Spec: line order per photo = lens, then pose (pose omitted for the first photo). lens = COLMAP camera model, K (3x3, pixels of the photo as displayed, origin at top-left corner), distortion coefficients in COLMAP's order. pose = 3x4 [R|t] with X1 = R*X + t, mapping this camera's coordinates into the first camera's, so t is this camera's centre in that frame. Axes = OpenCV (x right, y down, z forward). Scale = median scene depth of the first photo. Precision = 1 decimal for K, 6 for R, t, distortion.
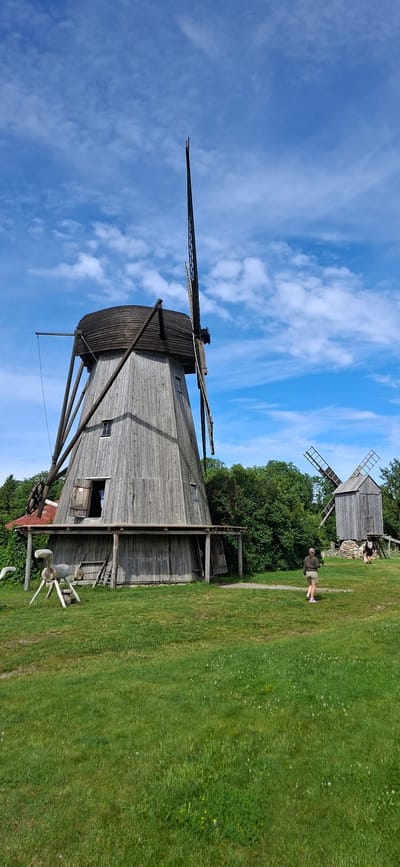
lens RADIAL K [[597.4, 0, 200.0], [0, 597.4, 433.5], [0, 0, 1]] dist [0.121637, -0.103319]
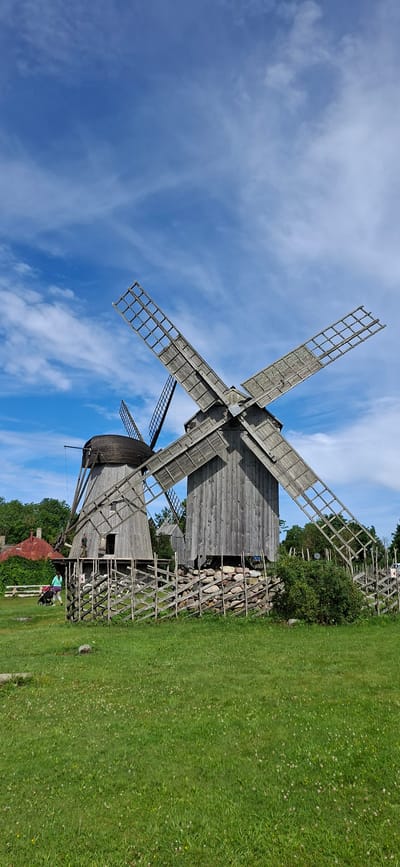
lens RADIAL K [[632.9, 0, 198.2], [0, 632.9, 462.9], [0, 0, 1]] dist [0.321709, 0.000056]
pose [[0.888407, 0.087026, 0.450732, -0.816678], [-0.090749, 0.995784, -0.013393, -0.137134], [-0.449997, -0.029005, 0.892559, -0.869401]]
